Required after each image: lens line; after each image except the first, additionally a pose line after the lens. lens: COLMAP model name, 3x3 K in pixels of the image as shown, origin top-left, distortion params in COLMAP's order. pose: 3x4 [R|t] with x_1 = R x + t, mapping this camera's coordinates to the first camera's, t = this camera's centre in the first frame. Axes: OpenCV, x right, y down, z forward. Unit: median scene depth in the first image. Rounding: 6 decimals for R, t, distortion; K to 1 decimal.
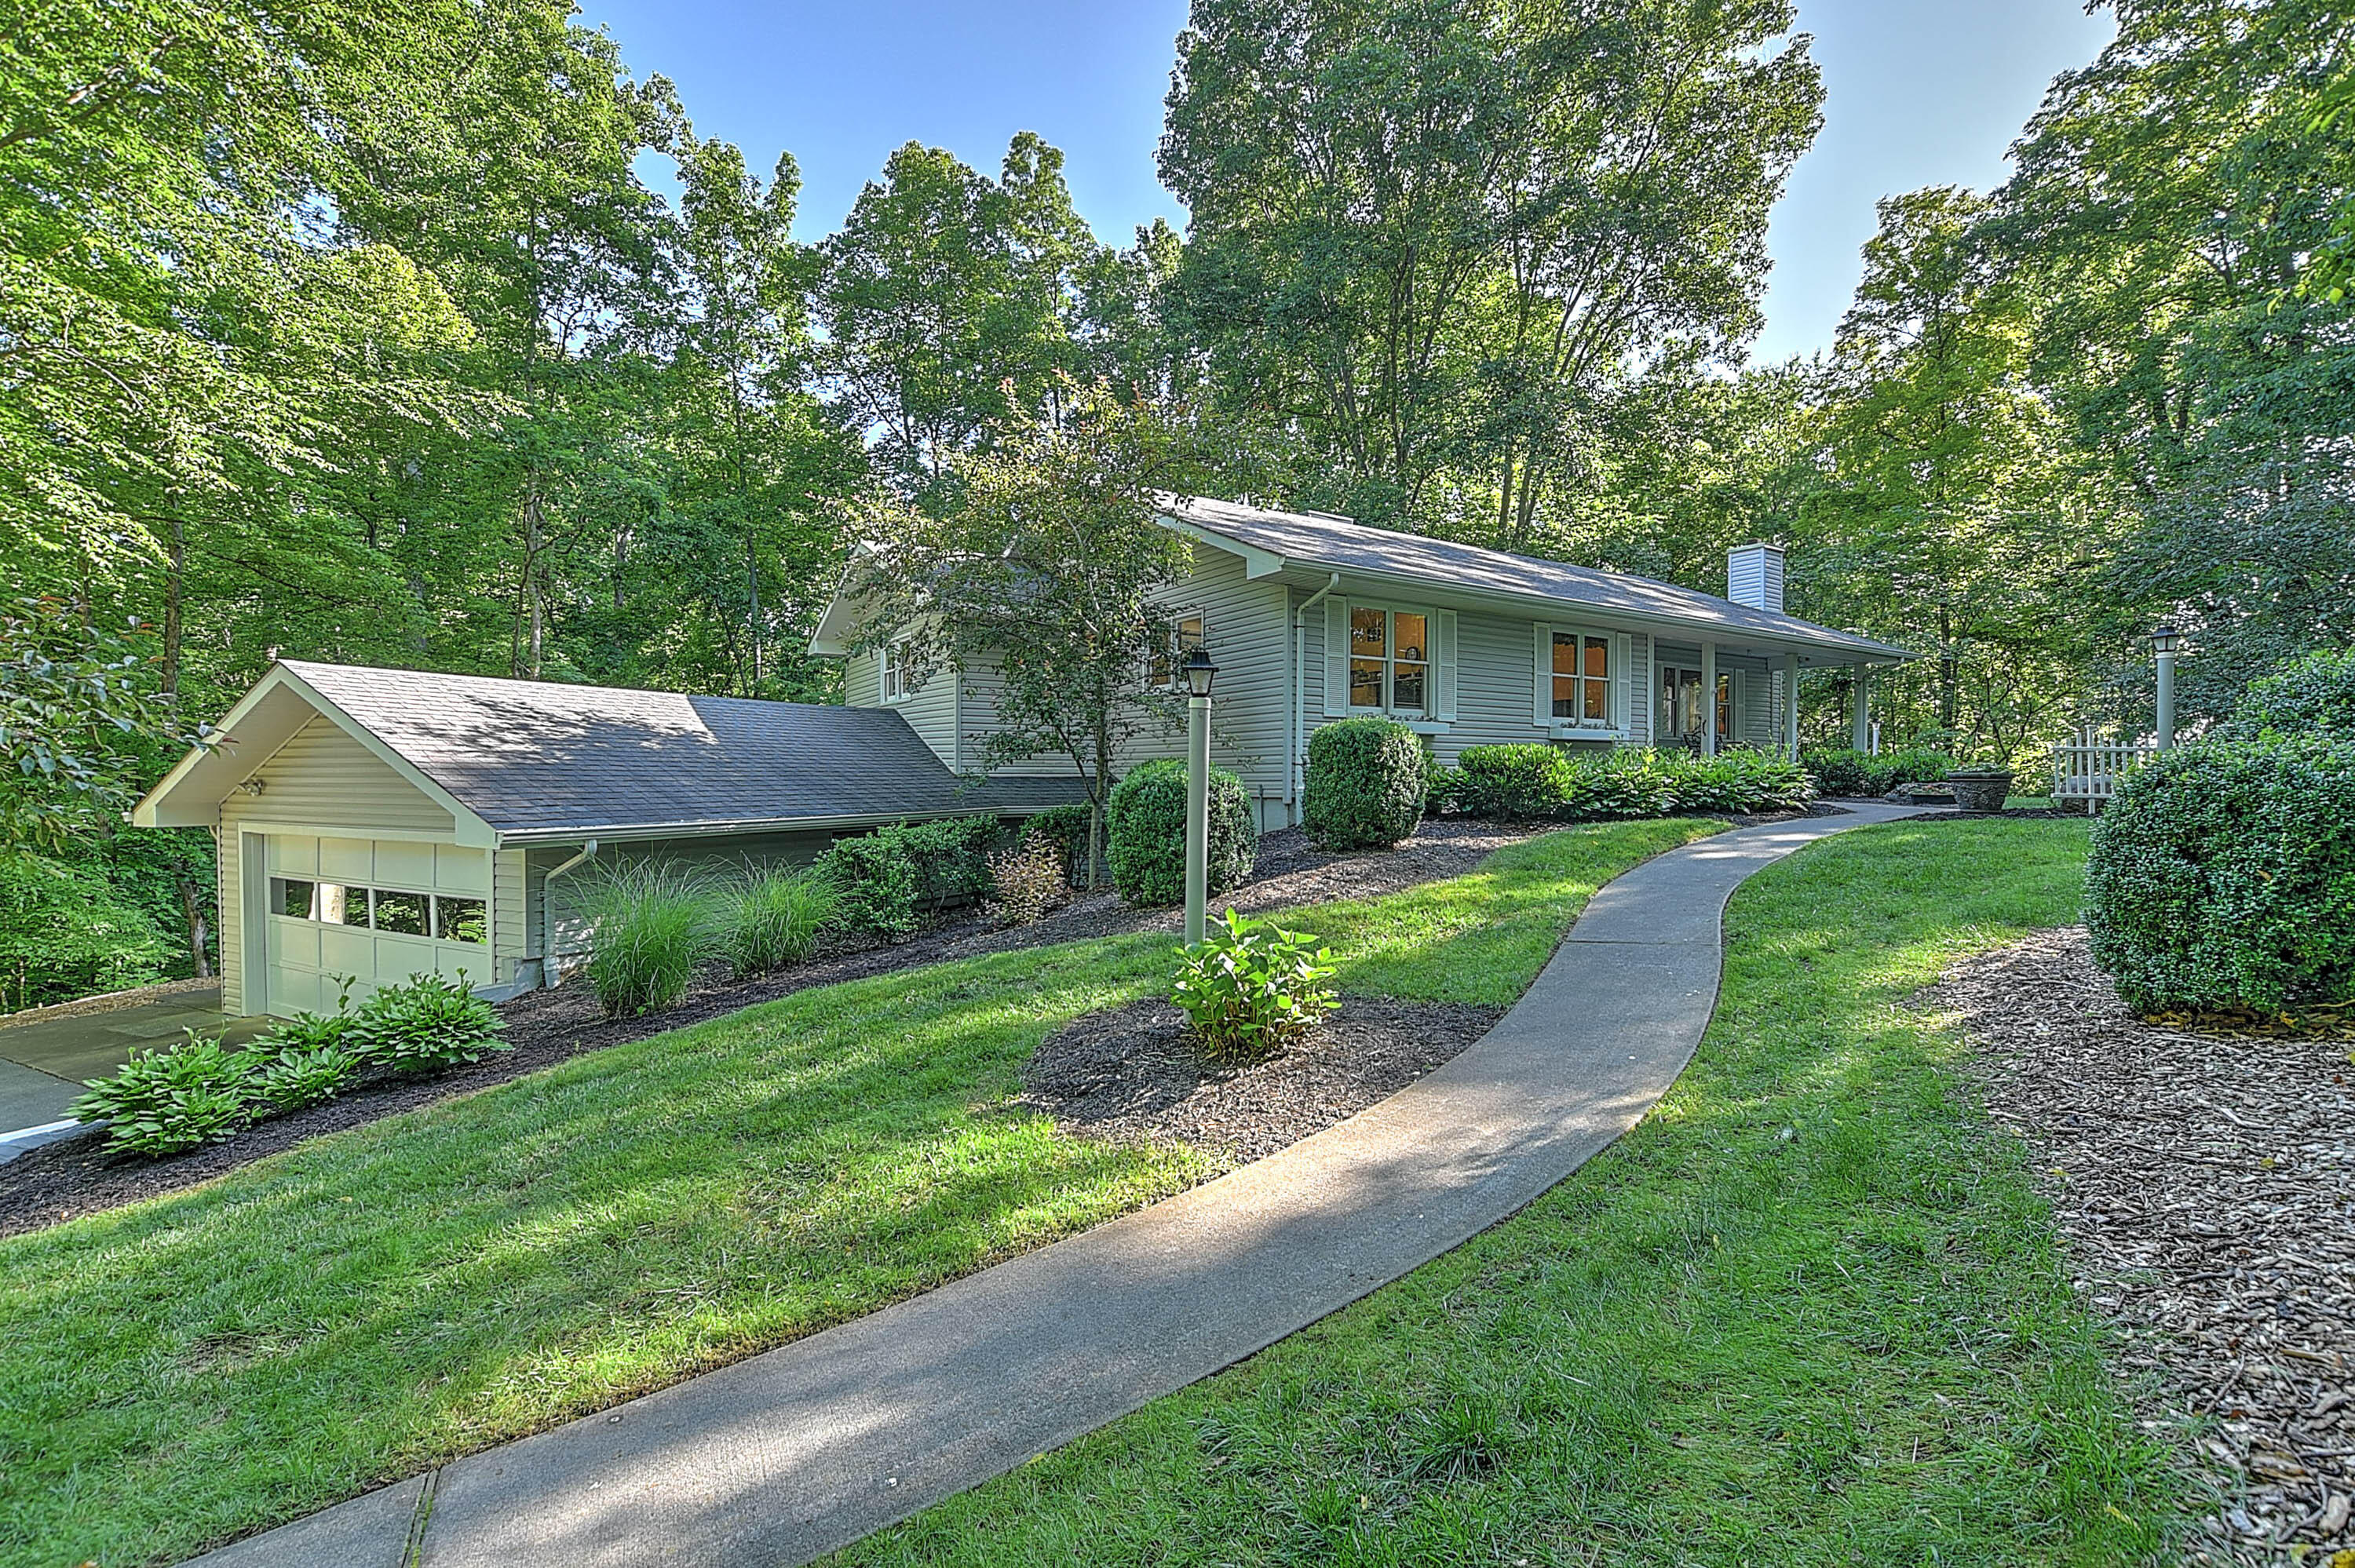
lens RADIAL K [[1028.8, 0, 1168.2], [0, 1028.8, 780.0], [0, 0, 1]] dist [-0.019867, -0.000337]
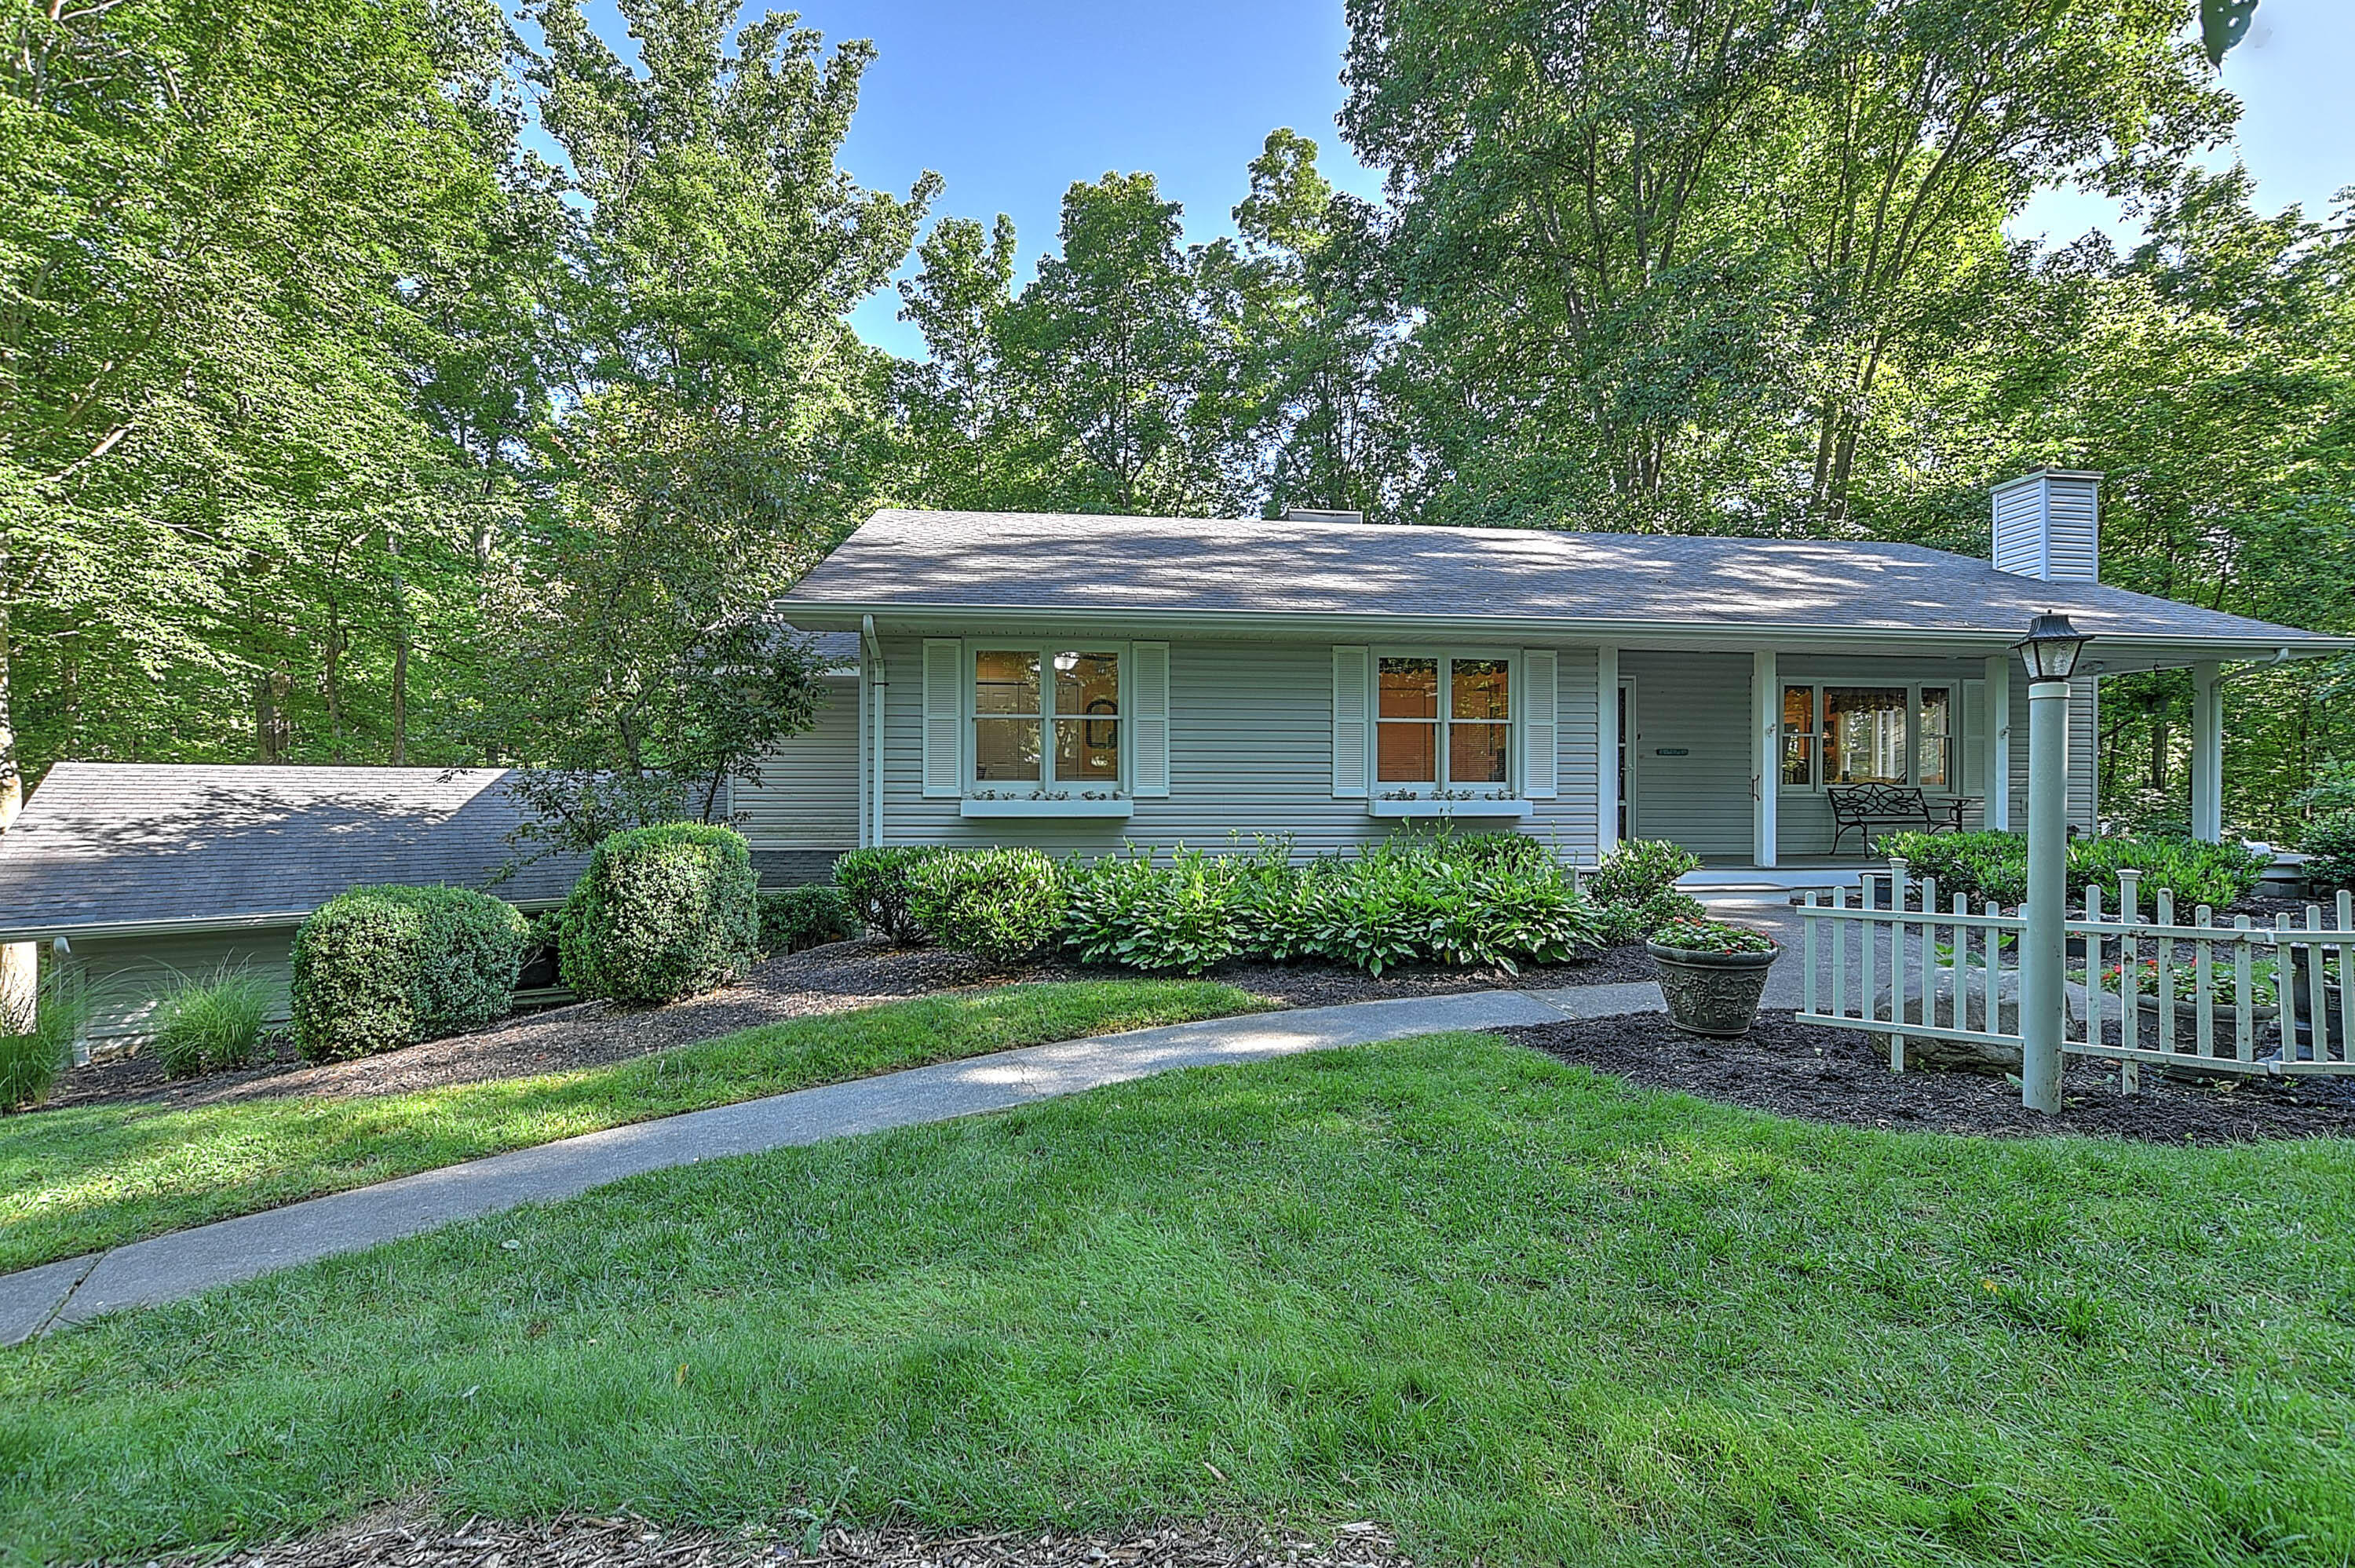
lens RADIAL K [[1028.8, 0, 1186.1], [0, 1028.8, 786.3], [0, 0, 1]] dist [-0.019867, -0.000337]
pose [[0.900608, -0.002665, -0.434623, 0.538063], [-0.001135, 0.999963, -0.008484, -0.051626], [0.434630, 0.008134, 0.900572, 0.322376]]
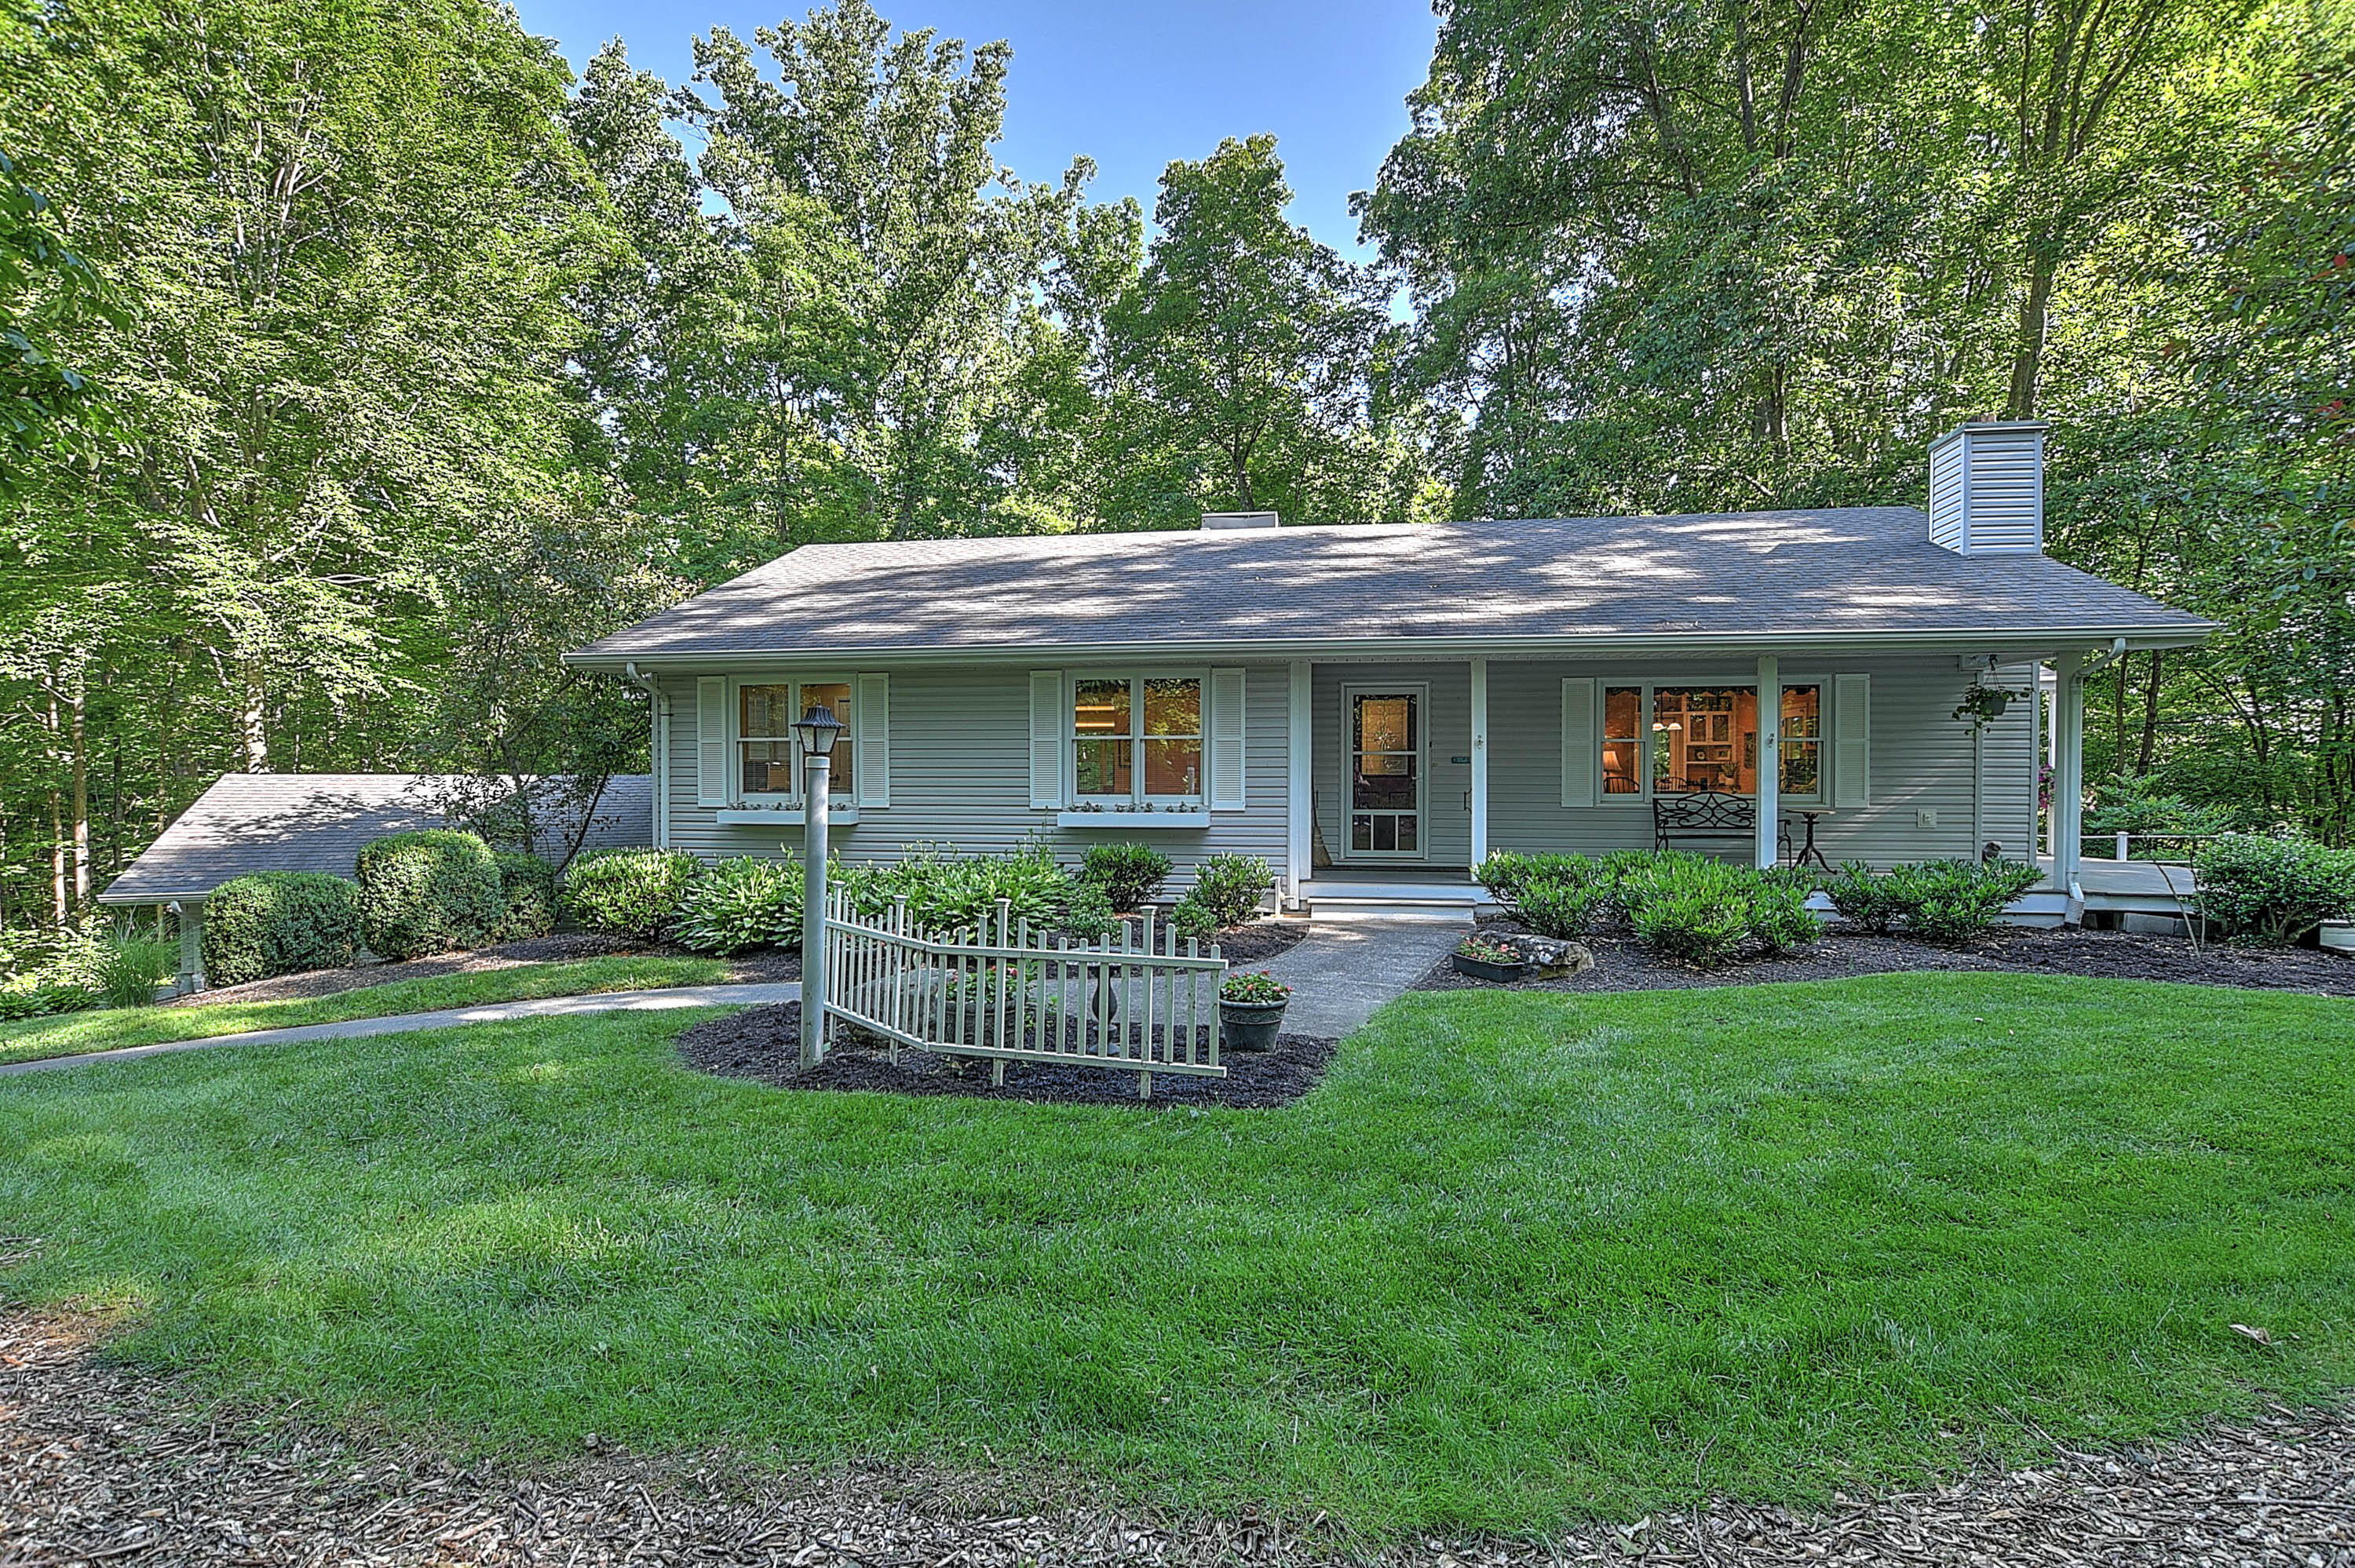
lens RADIAL K [[1118.2, 0, 1169.6], [0, 1118.2, 787.1], [0, 0, 1]] dist [-0.015026, 0.000099]
pose [[0.746138, 0.005504, -0.665769, 0.931731], [-0.001211, 0.999975, 0.006909, -0.070857], [0.665790, -0.004349, 0.746126, 0.430283]]
